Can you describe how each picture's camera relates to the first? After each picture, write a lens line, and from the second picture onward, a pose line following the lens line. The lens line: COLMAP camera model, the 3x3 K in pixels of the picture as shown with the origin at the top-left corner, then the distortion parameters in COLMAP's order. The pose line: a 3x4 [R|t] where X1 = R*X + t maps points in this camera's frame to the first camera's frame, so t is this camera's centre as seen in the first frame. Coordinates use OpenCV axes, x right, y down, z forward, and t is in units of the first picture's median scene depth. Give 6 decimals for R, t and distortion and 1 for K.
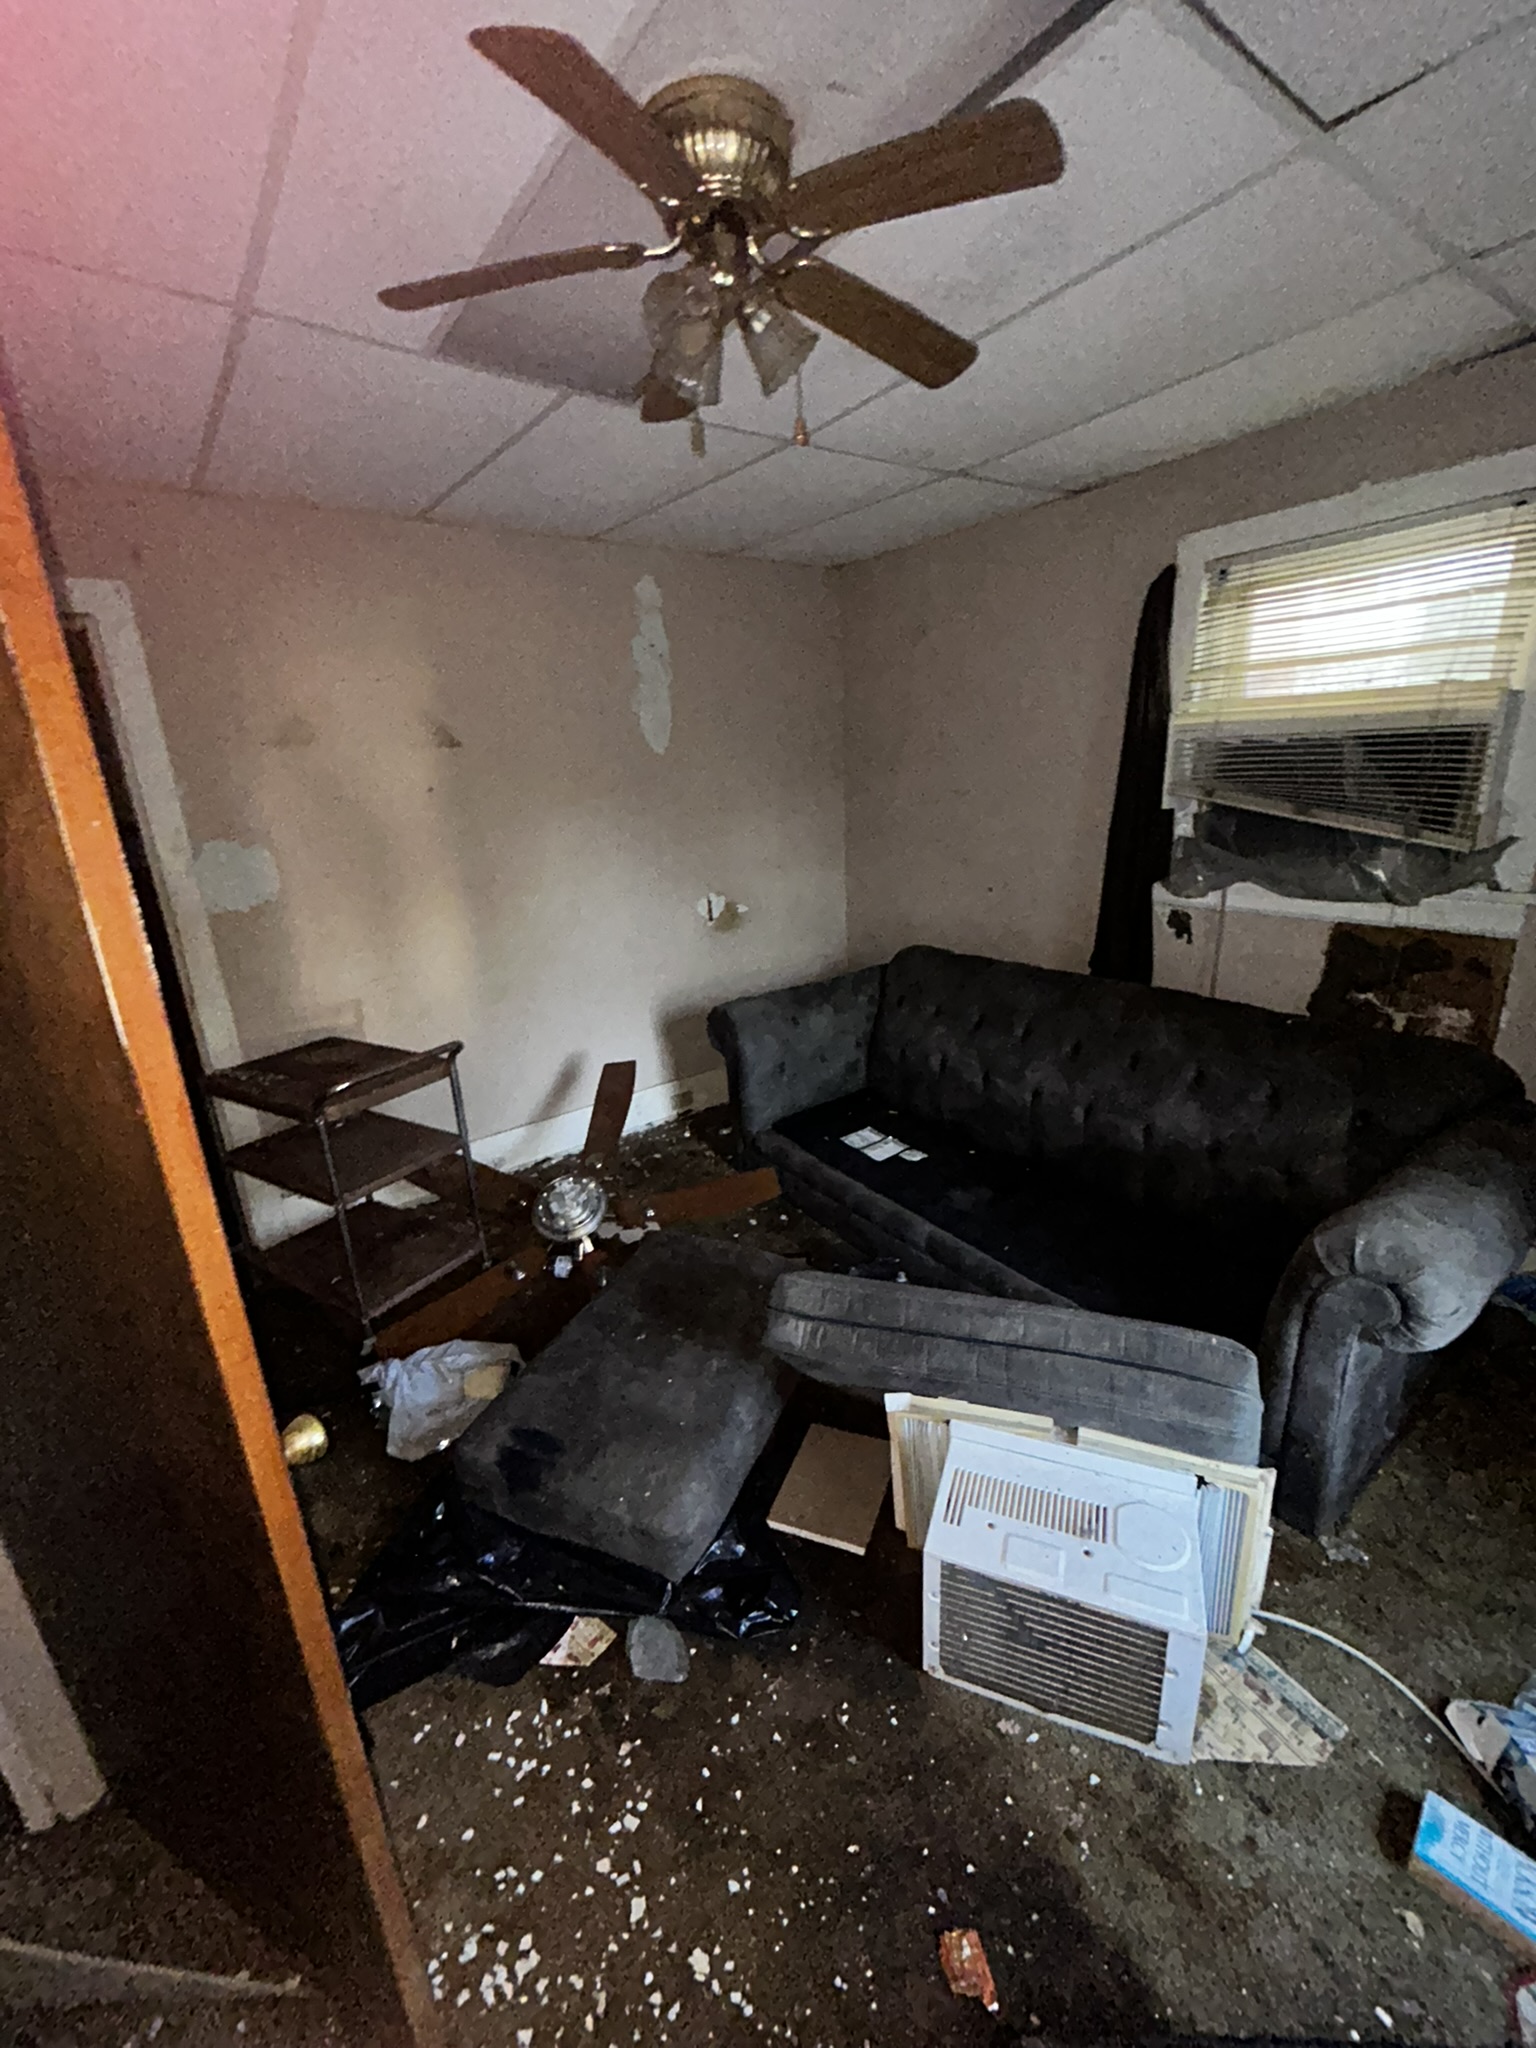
lens RADIAL K [[828.4, 0, 768.0], [0, 828.4, 1024.0], [0, 0, 1]] dist [-0.006841, -0.000019]
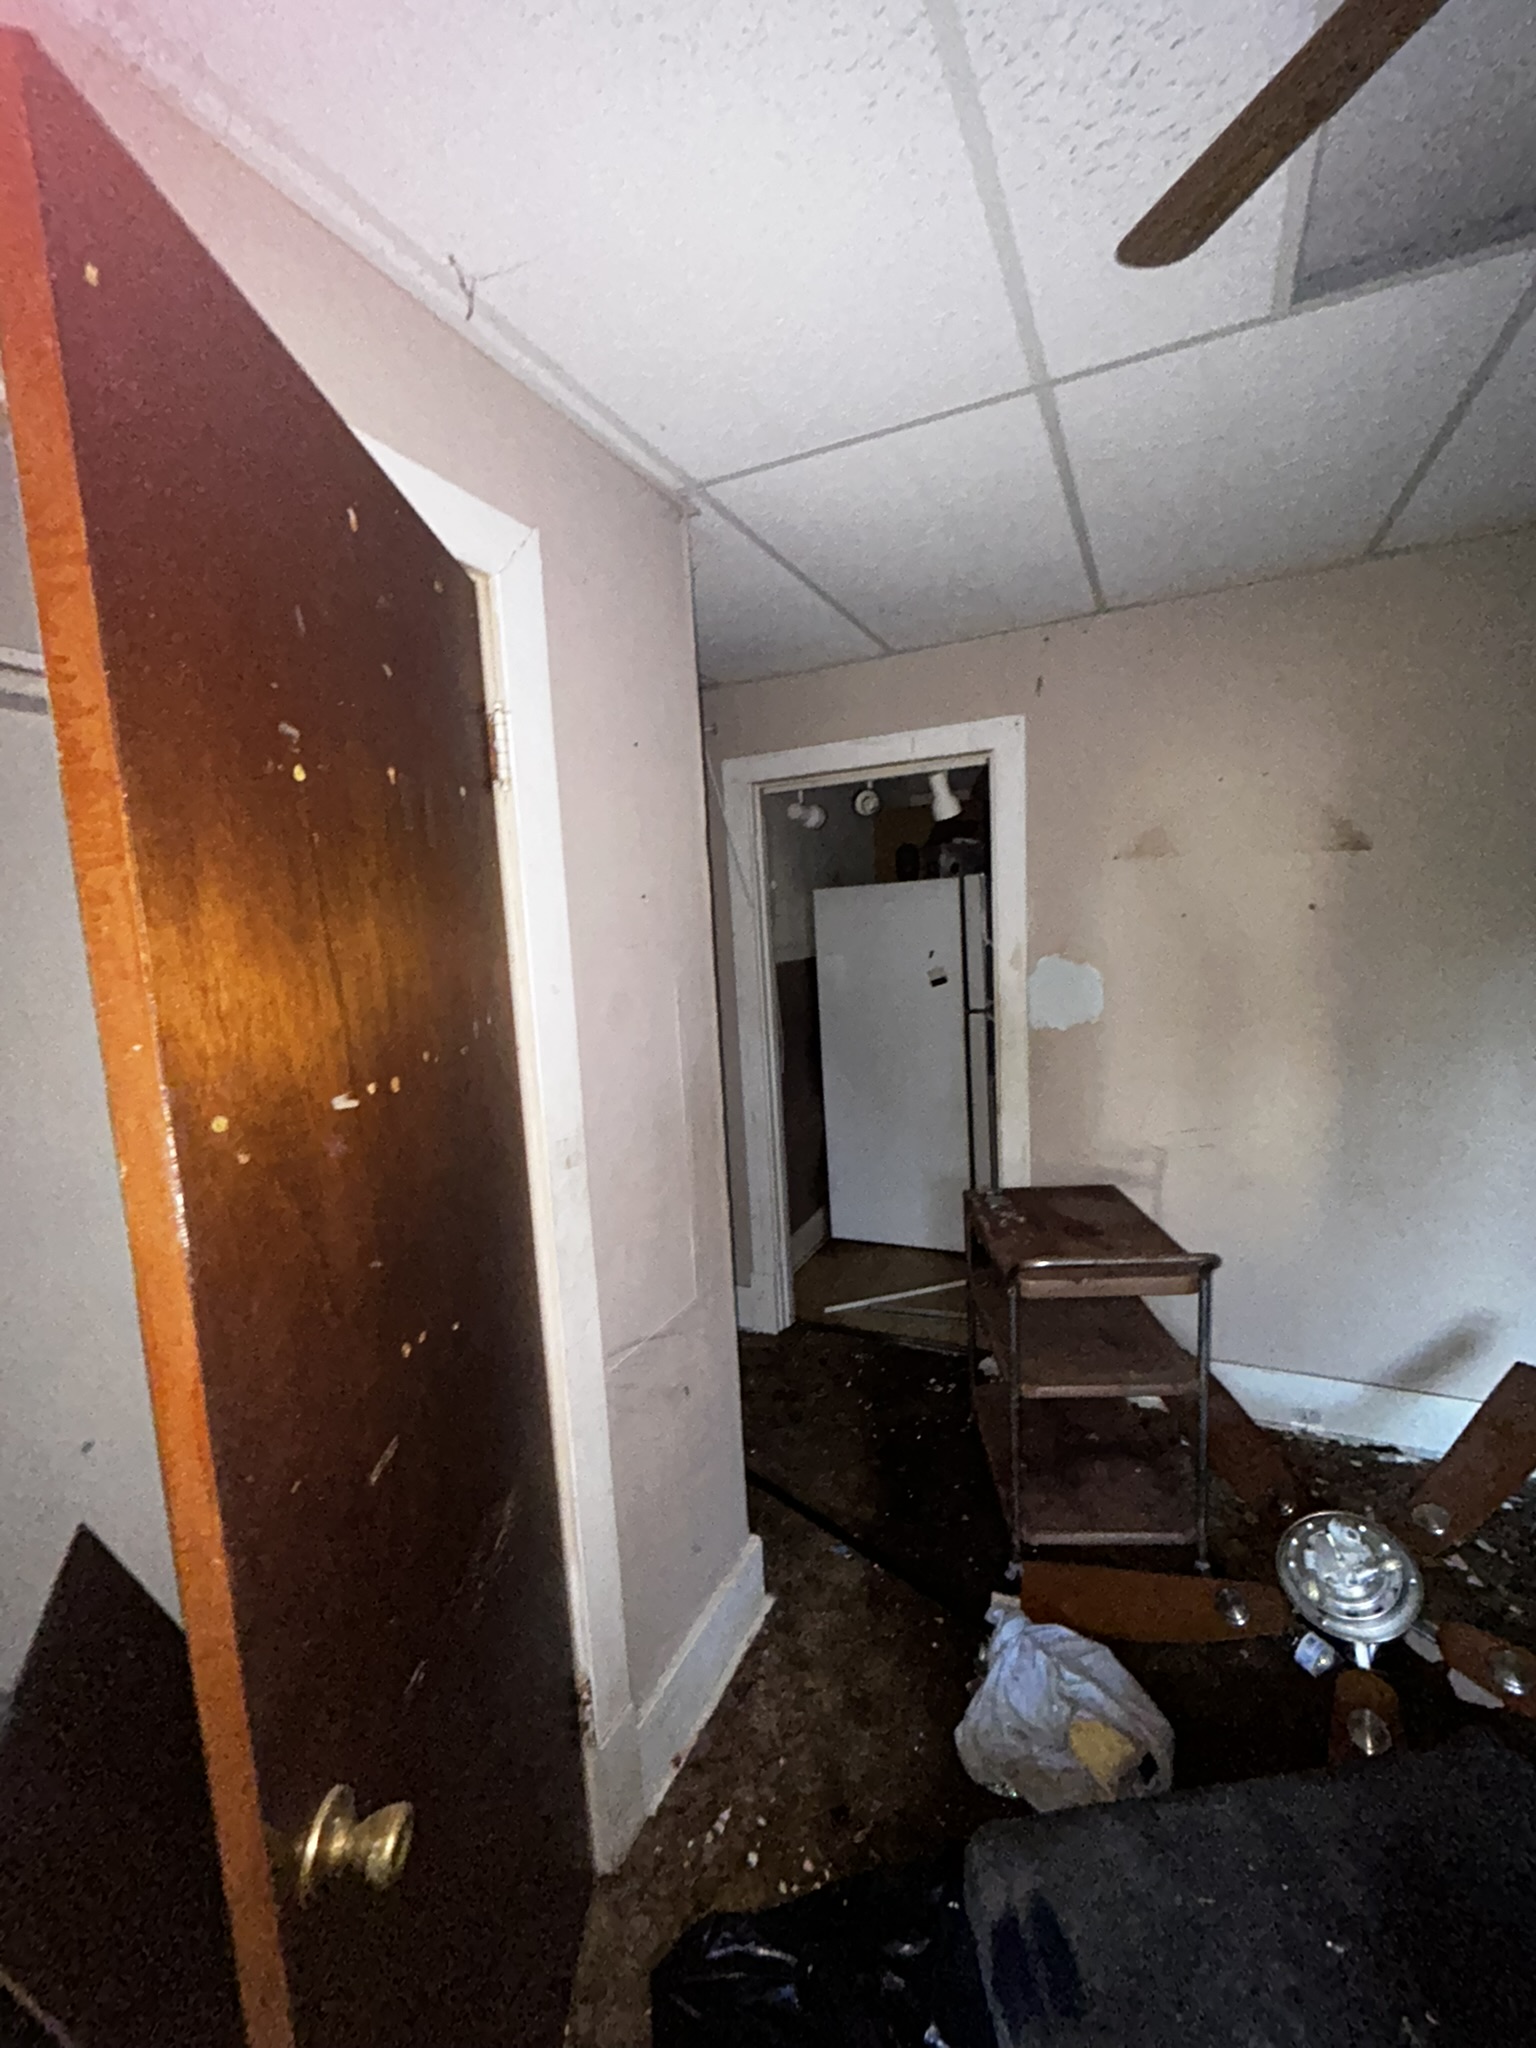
lens RADIAL K [[828.4, 0, 768.0], [0, 828.4, 1024.0], [0, 0, 1]] dist [-0.006841, -0.000019]
pose [[0.461975, 0.136597, -0.876310, 0.045559], [-0.228256, 0.973096, 0.031351, -0.100345], [0.857017, 0.185539, 0.480726, 0.259733]]
